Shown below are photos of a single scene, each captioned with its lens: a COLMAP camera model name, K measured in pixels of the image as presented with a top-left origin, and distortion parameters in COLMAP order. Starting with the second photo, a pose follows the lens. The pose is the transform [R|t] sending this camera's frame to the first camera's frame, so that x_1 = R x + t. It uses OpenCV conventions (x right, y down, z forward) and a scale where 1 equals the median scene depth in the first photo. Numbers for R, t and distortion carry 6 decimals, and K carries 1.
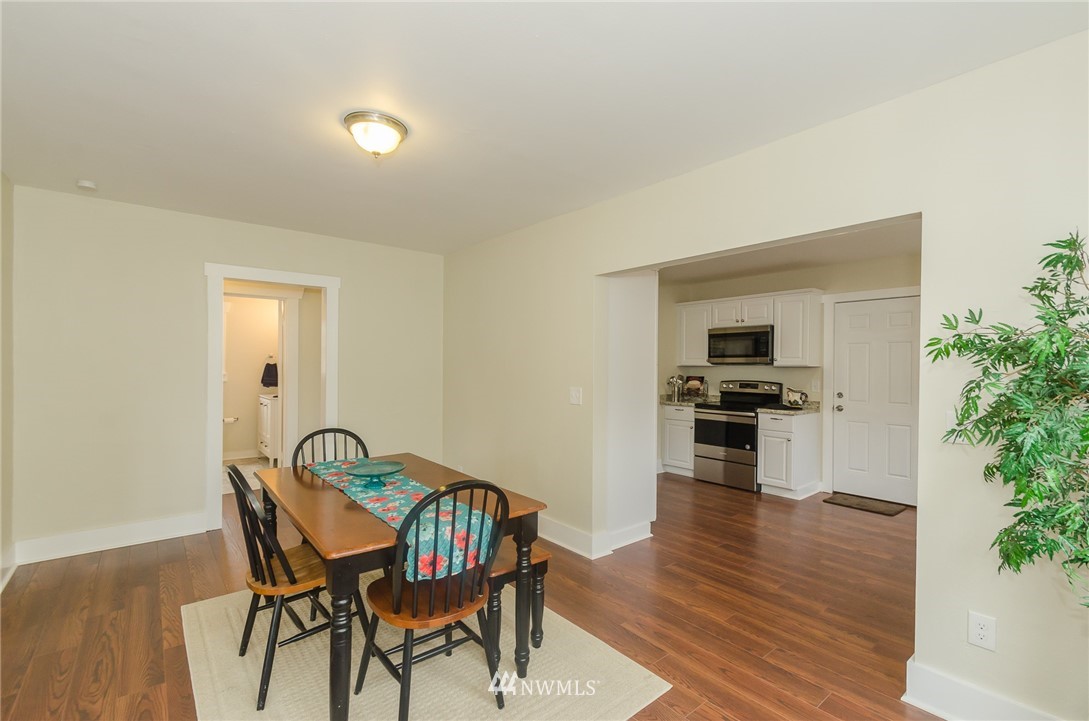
lens RADIAL K [[508.9, 0, 532.5], [0, 508.9, 363.6], [0, 0, 1]] dist [0.005878, -0.002303]
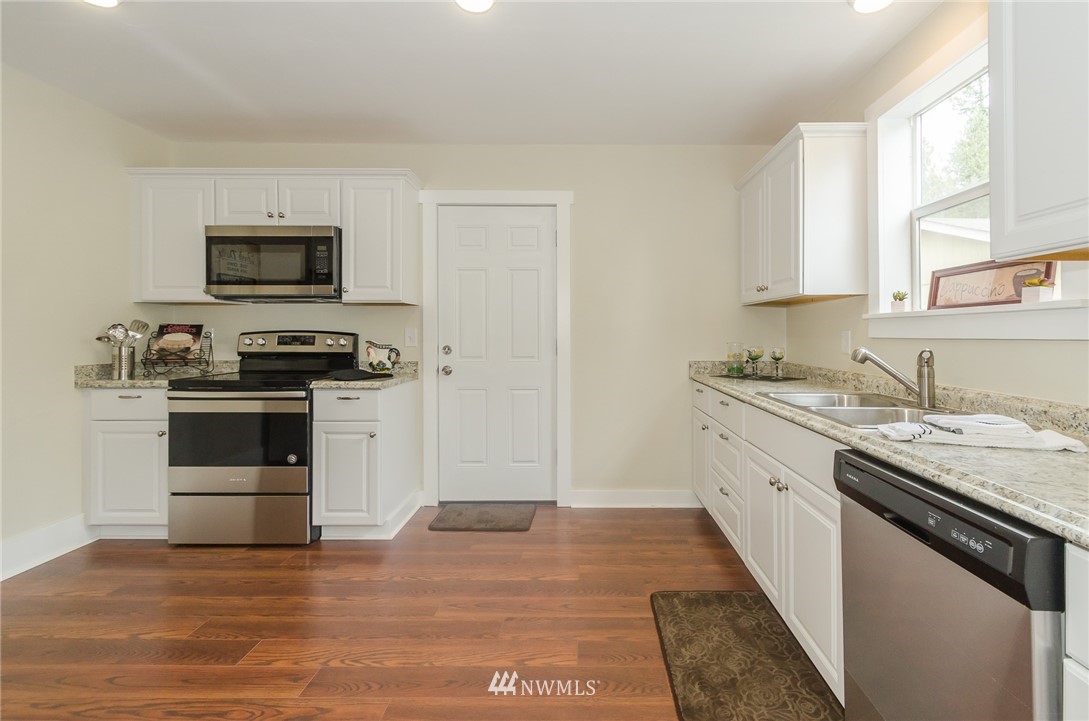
lens RADIAL K [[508.9, 0, 593.6], [0, 508.9, 339.2], [0, 0, 1]] dist [0.005878, -0.002303]
pose [[0.620142, -0.017014, 0.784305, 0.203025], [0.001549, 0.999789, 0.020463, 0.033529], [-0.784488, -0.011475, 0.620038, 0.431493]]
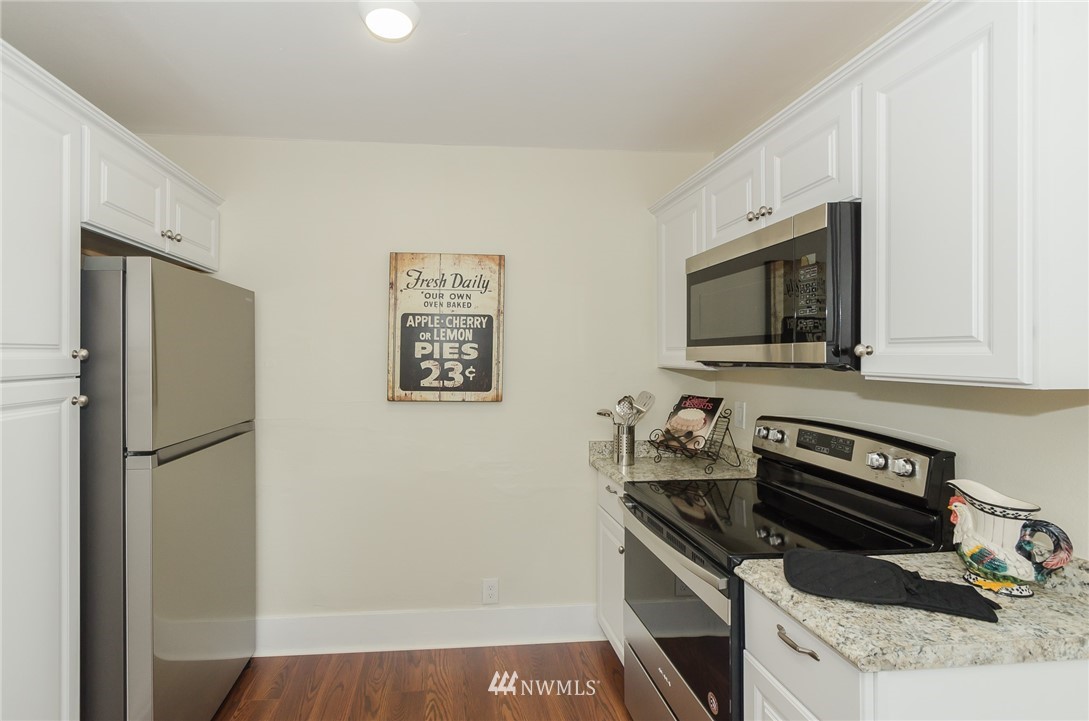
lens RADIAL K [[508.9, 0, 484.0], [0, 508.9, 351.4], [0, 0, 1]] dist [0.005878, -0.002303]
pose [[0.828503, -0.014210, -0.559804, 0.446432], [0.010900, 0.999898, -0.009248, -0.006275], [0.559879, 0.001560, 0.828573, 0.693915]]
